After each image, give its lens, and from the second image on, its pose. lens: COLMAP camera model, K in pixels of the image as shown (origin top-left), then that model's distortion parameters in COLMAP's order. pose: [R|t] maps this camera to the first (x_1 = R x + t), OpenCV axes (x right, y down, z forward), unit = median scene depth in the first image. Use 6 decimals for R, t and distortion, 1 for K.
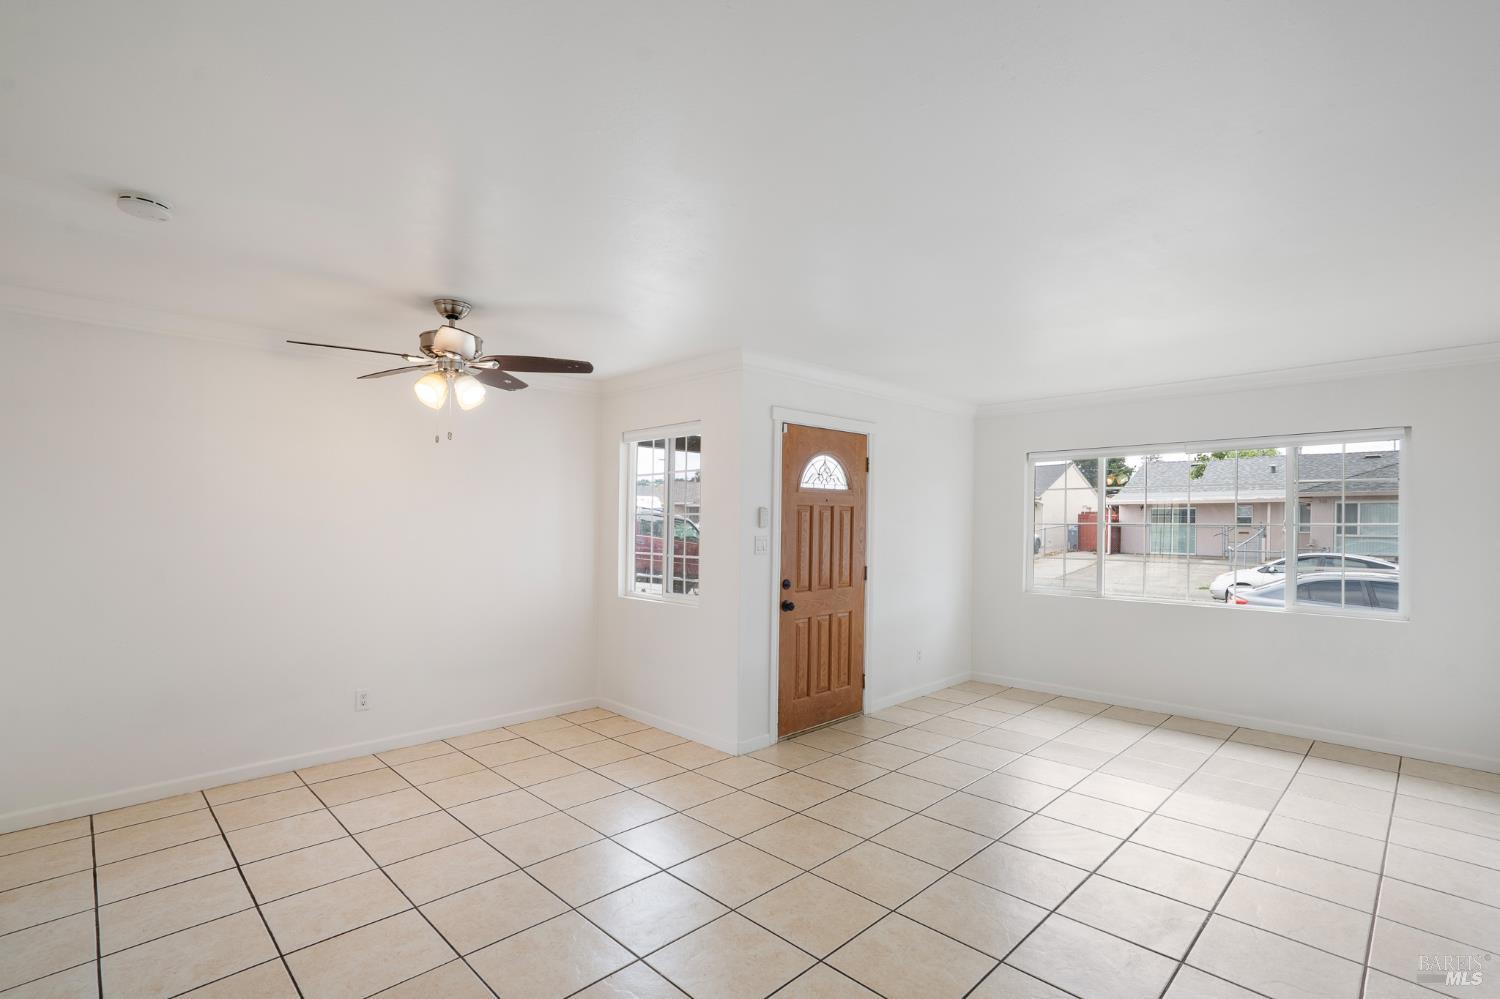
lens RADIAL K [[688.2, 0, 754.5], [0, 688.2, 513.6], [0, 0, 1]] dist [-0.036053, 0.014007]
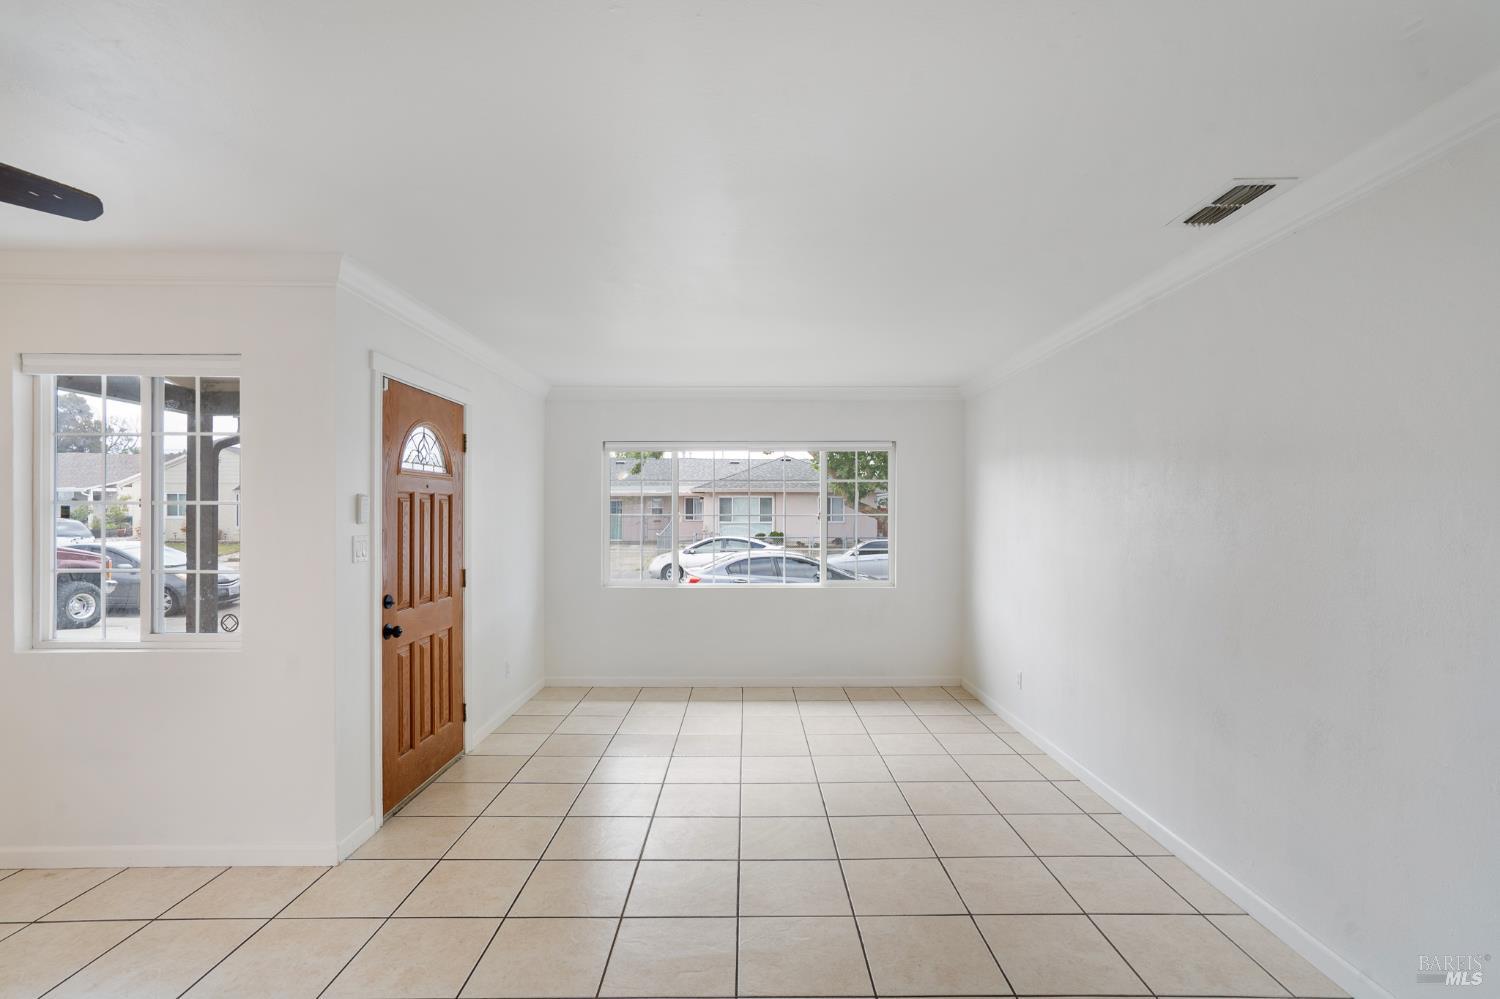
lens RADIAL K [[688.2, 0, 754.8], [0, 688.2, 514.3], [0, 0, 1]] dist [-0.036053, 0.014007]
pose [[0.696821, -0.004465, 0.717231, -0.182507], [-0.006368, 0.999903, 0.012412, 0.000107], [-0.717217, -0.013216, 0.696725, 0.212102]]
